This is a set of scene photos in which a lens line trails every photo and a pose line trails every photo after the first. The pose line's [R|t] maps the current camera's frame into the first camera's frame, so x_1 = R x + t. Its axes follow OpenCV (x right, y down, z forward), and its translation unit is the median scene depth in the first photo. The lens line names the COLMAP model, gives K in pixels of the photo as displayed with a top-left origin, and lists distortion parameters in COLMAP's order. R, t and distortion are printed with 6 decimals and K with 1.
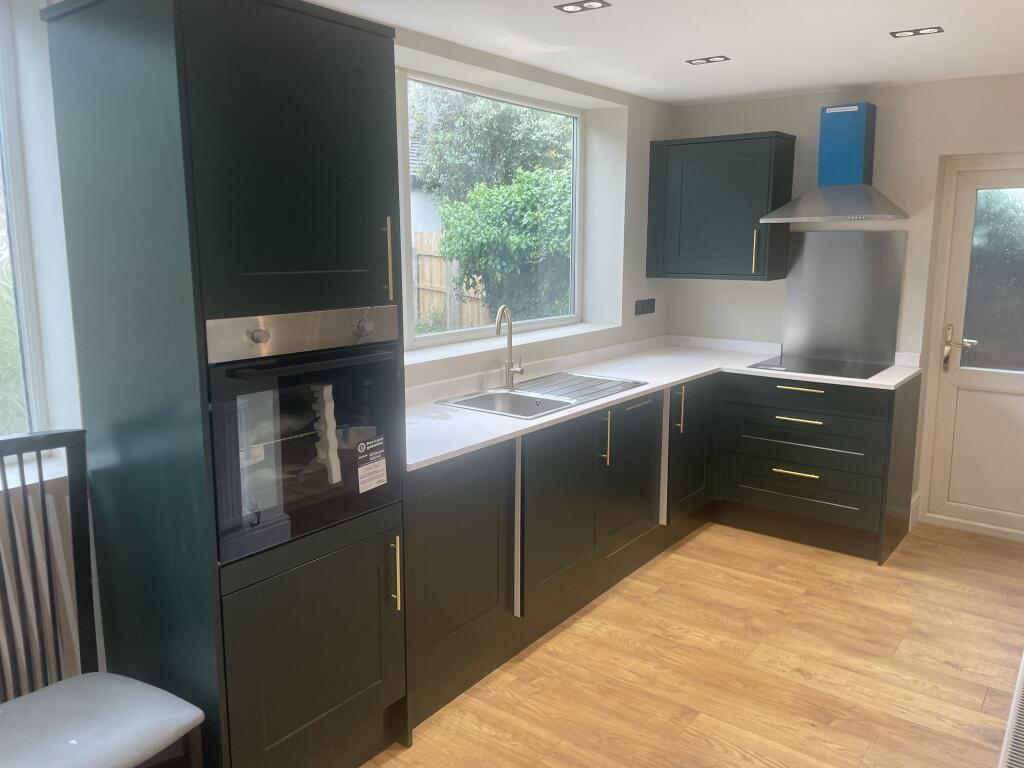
lens RADIAL K [[781.9, 0, 512.0], [0, 781.9, 384.0], [0, 0, 1]] dist [0.114930, -0.144795]
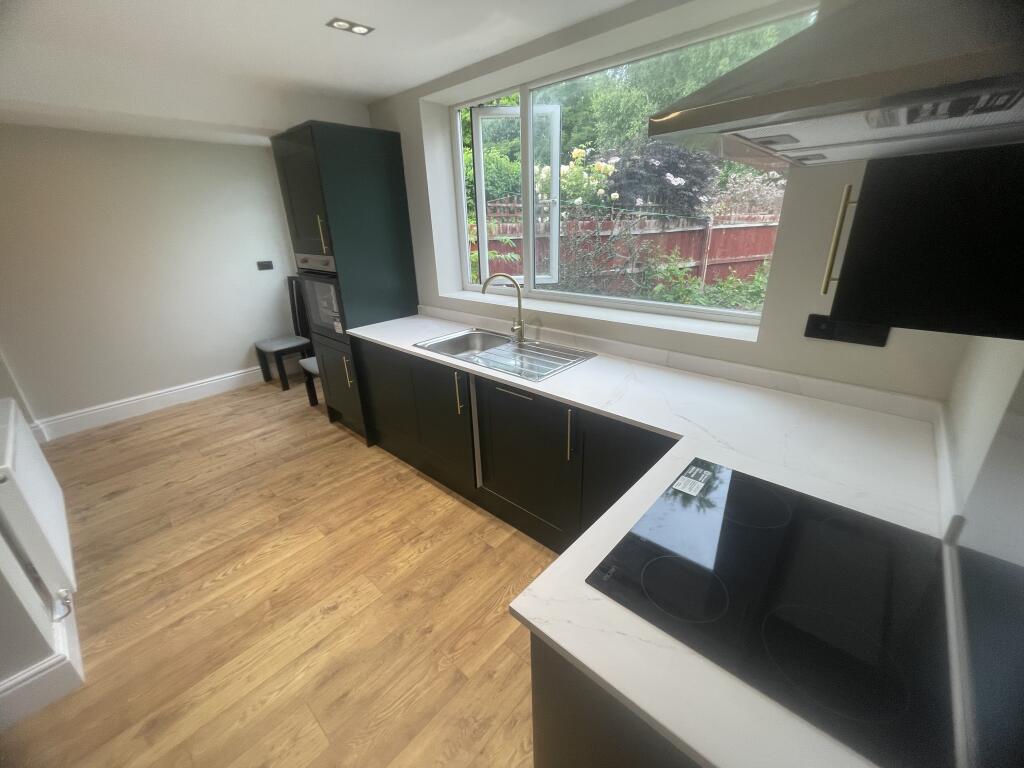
lens RADIAL K [[411.6, 0, 512.0], [0, 411.6, 384.0], [0, 0, 1]] dist [-0.001036, -0.000079]
pose [[-0.092698, 0.371034, -0.923981, 0.755705], [-0.145358, 0.912992, 0.381205, -0.215781], [0.985027, 0.169645, -0.030700, 1.182731]]
